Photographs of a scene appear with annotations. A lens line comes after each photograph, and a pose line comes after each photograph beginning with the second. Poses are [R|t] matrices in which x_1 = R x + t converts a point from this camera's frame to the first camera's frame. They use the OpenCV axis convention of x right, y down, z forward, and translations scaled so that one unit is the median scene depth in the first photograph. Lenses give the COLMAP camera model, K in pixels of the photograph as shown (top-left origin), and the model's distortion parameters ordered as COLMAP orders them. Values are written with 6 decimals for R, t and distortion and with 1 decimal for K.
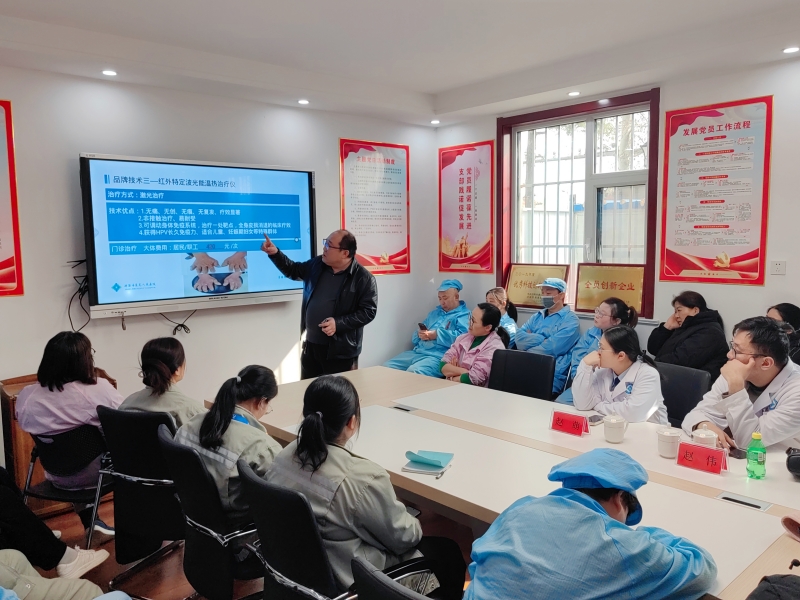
lens RADIAL K [[633.4, 0, 396.7], [0, 633.4, 301.8], [0, 0, 1]] dist [0.008773, -0.002123]
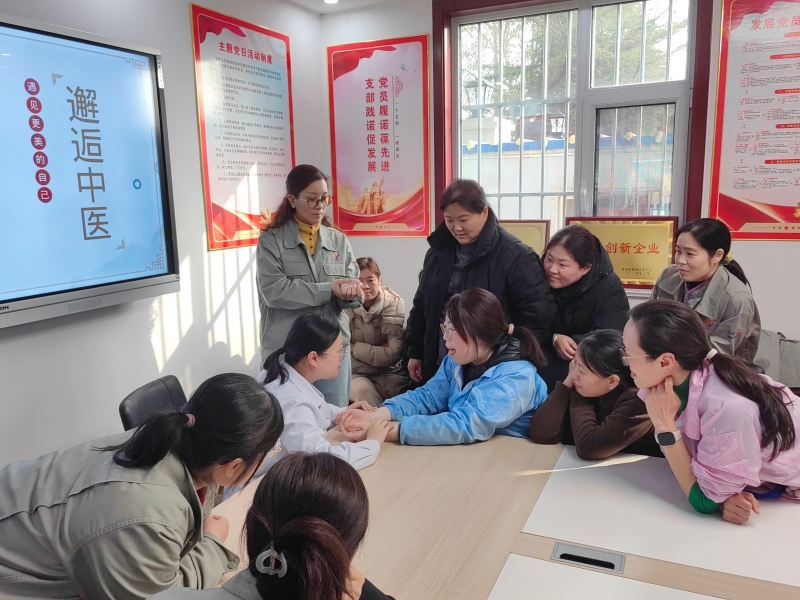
lens RADIAL K [[647.3, 0, 400.0], [0, 647.3, 300.0], [0, 0, 1]] dist [0.004086, -0.009196]
pose [[0.920322, -0.070938, 0.384676, -0.169088], [0.048543, 0.996529, 0.067633, -0.027944], [-0.388138, -0.043571, 0.920571, 0.413866]]
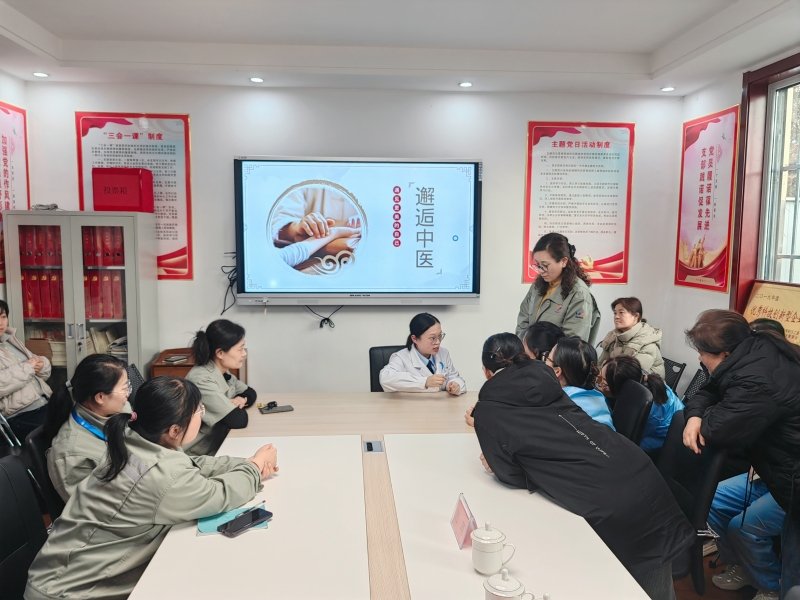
lens RADIAL K [[632.1, 0, 400.0], [0, 632.1, 300.0], [0, 0, 1]] dist [0.004741, -0.011512]
pose [[0.791485, 0.082957, -0.605533, 0.330282], [-0.081648, 0.996217, 0.029759, -0.030343], [0.605711, 0.025887, 0.795264, 0.234354]]
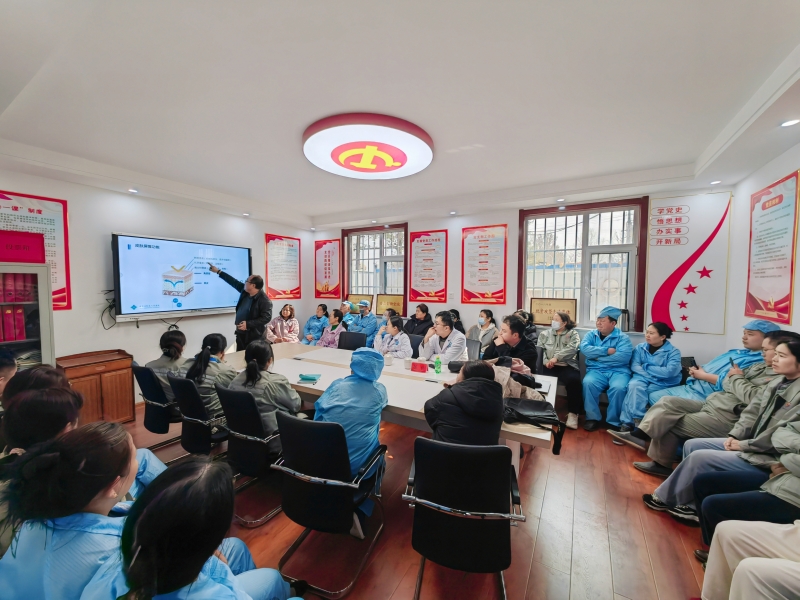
lens RADIAL K [[302.6, 0, 400.0], [0, 302.6, 300.0], [0, 0, 1]] dist [0.001986, -0.007892]
pose [[0.943521, -0.000115, 0.331313, -0.001277], [0.016018, 0.998846, -0.045271, 0.012330], [-0.330926, 0.048021, 0.942434, -0.068809]]
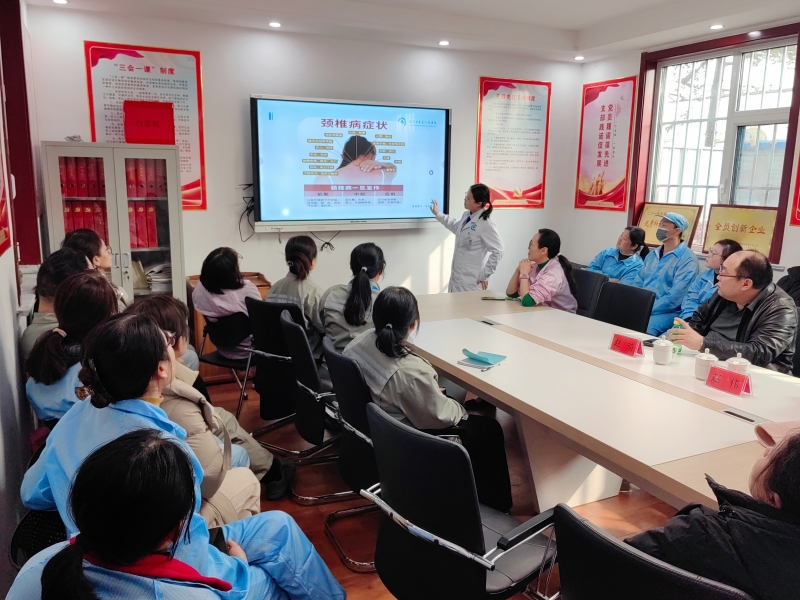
lens RADIAL K [[632.1, 0, 400.0], [0, 632.1, 300.0], [0, 0, 1]] dist [0.004741, -0.011512]
pose [[0.959593, 0.080562, -0.269611, 0.102557], [-0.054619, 0.993244, 0.102392, 0.012951], [0.276038, -0.083529, 0.957510, -0.084390]]
